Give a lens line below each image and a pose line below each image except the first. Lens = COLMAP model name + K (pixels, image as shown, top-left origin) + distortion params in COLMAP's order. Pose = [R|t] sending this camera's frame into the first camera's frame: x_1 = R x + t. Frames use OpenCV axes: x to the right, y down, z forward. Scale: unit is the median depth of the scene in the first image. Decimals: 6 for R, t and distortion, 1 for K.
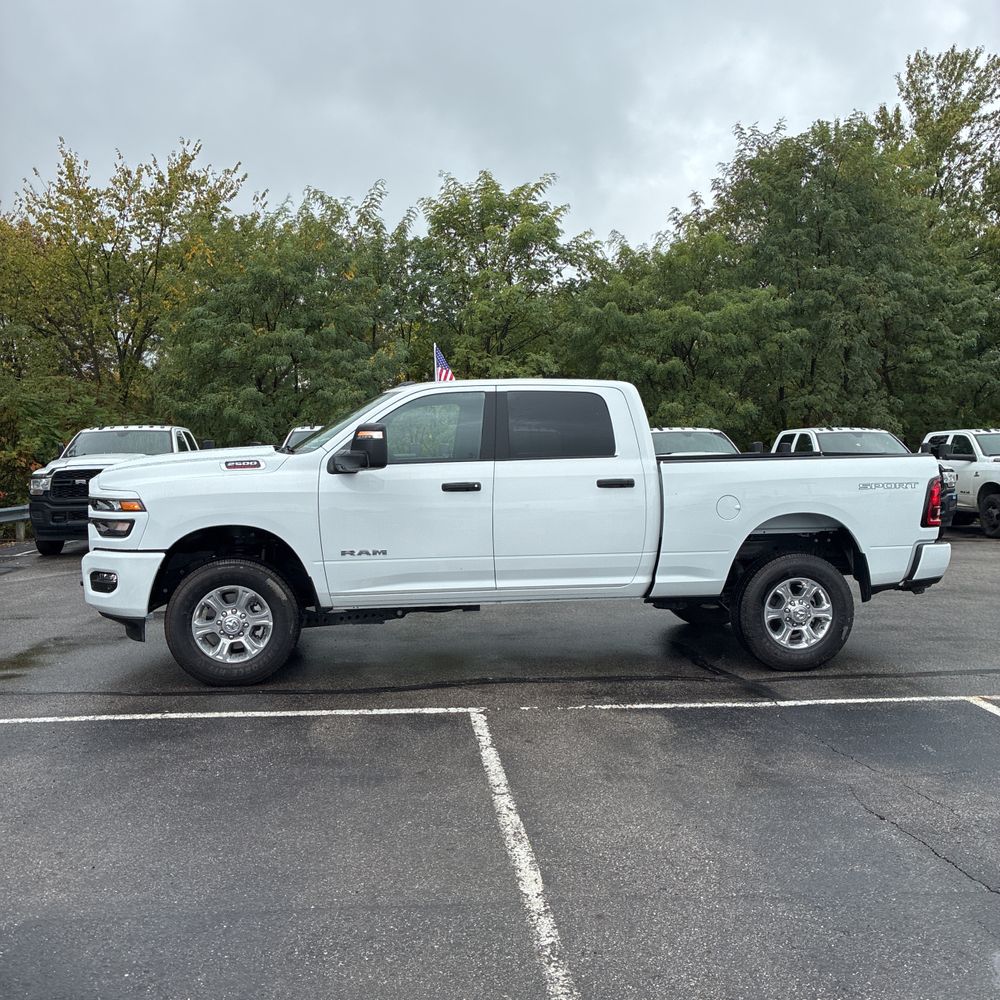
lens RADIAL K [[1011.4, 0, 504.5], [0, 1011.4, 496.5], [0, 0, 1]] dist [0.022886, 0.000000]
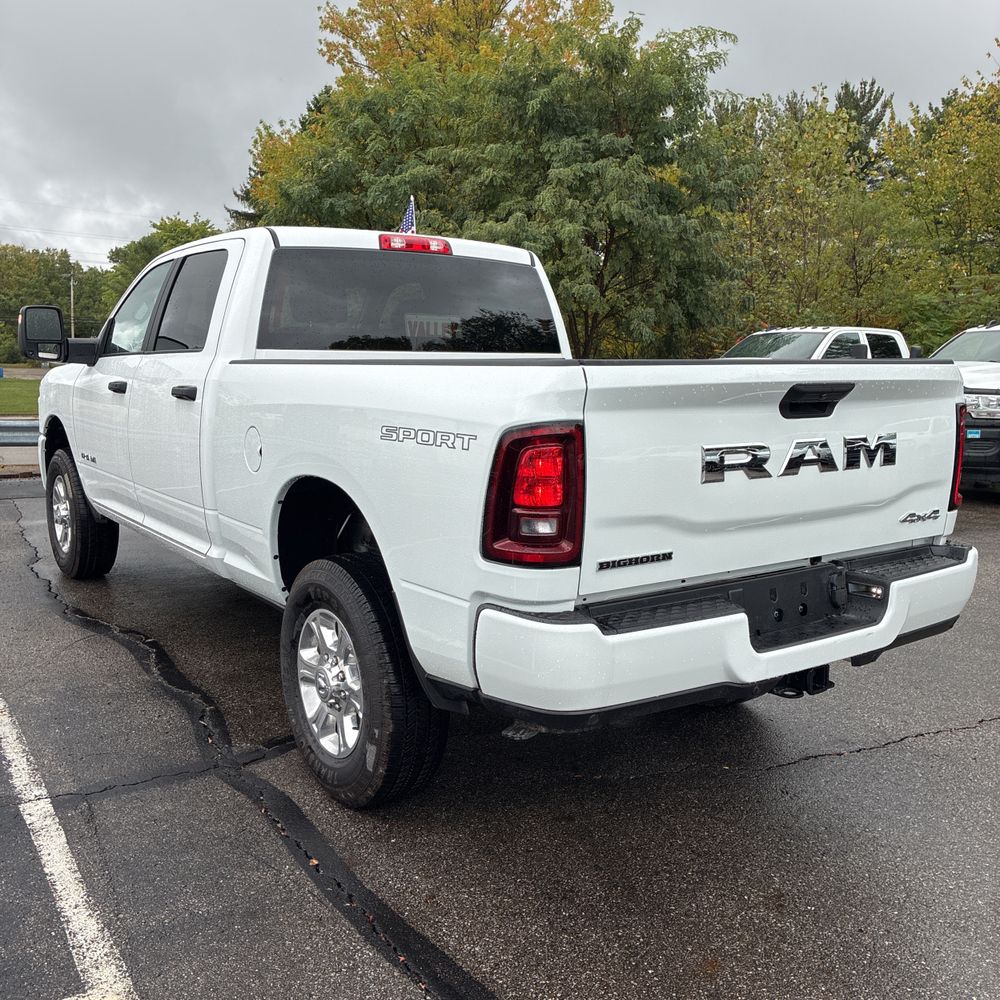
lens RADIAL K [[1011.4, 0, 494.3], [0, 1011.4, 494.4], [0, 0, 1]] dist [0.022886, 0.000000]
pose [[0.445396, 0.136954, -0.884797, 0.211463], [-0.062231, 0.990577, 0.122001, -0.010841], [0.893168, 0.000723, 0.449722, 0.243591]]
